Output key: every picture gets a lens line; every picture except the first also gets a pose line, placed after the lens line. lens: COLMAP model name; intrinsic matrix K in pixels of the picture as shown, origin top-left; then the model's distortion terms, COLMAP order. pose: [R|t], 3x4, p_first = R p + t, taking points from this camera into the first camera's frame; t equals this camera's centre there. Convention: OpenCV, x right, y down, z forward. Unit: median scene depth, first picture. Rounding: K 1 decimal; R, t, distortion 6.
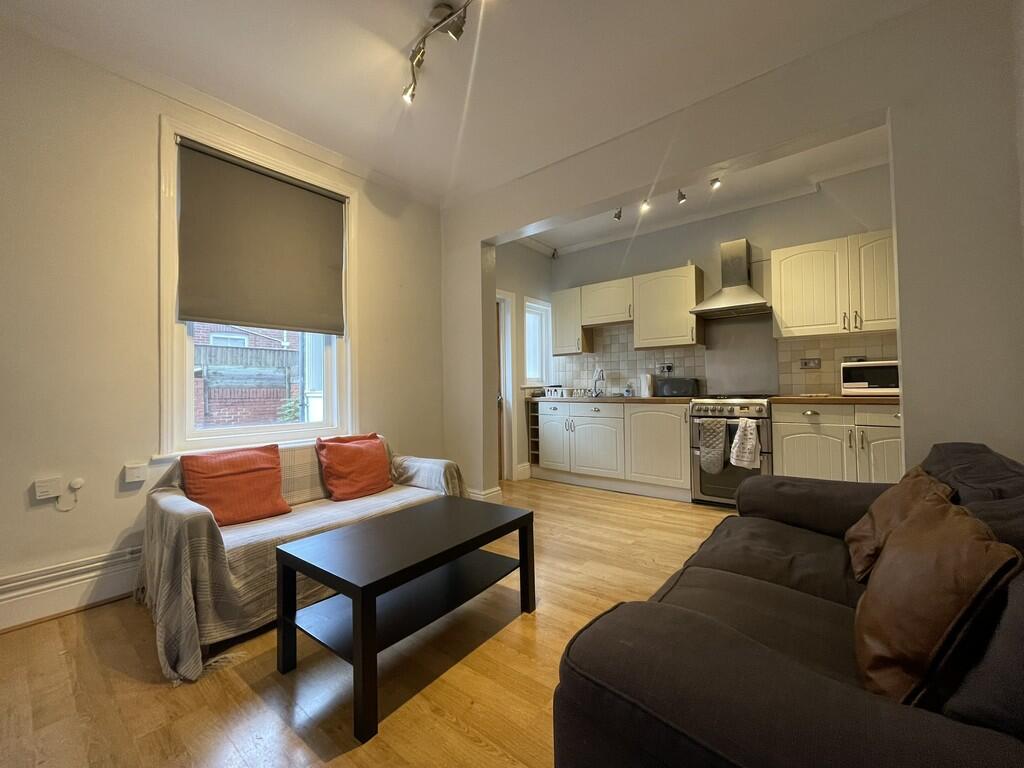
lens RADIAL K [[415.4, 0, 511.0], [0, 415.4, 380.5], [0, 0, 1]] dist [-0.000824, -0.000980]
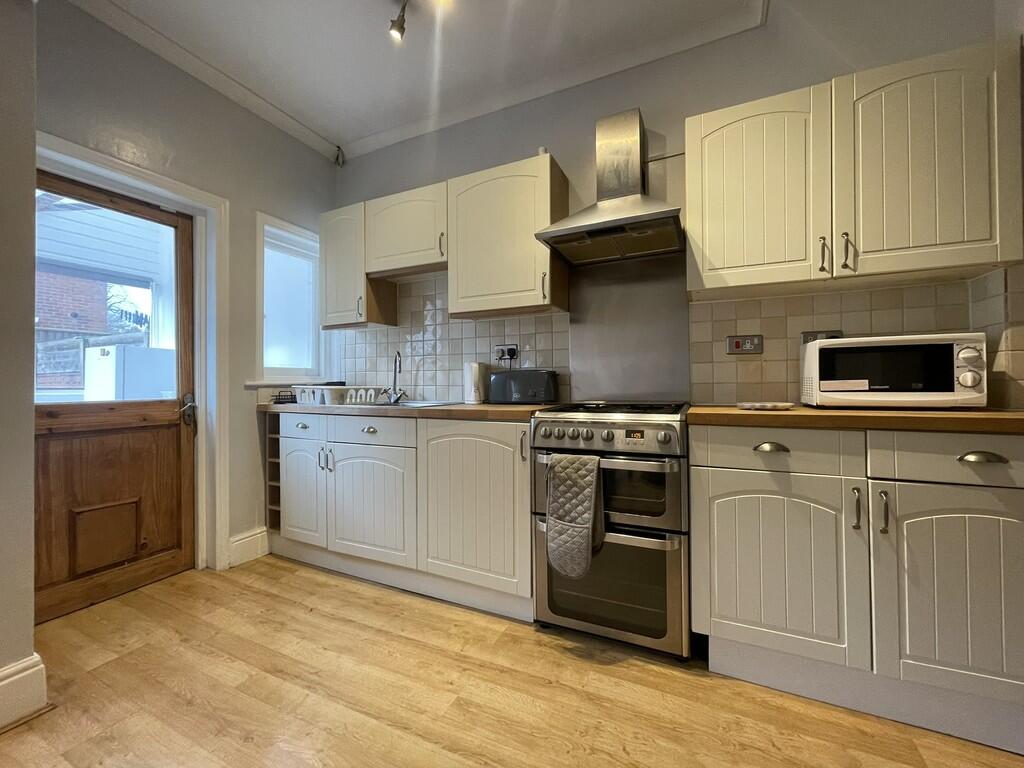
lens RADIAL K [[415.4, 0, 513.7], [0, 415.4, 380.8], [0, 0, 1]] dist [-0.000824, -0.000980]
pose [[0.969908, 0.008278, 0.243329, 0.277786], [-0.010109, 0.999929, 0.006279, 0.005278], [-0.243260, -0.008550, 0.969923, 0.510299]]
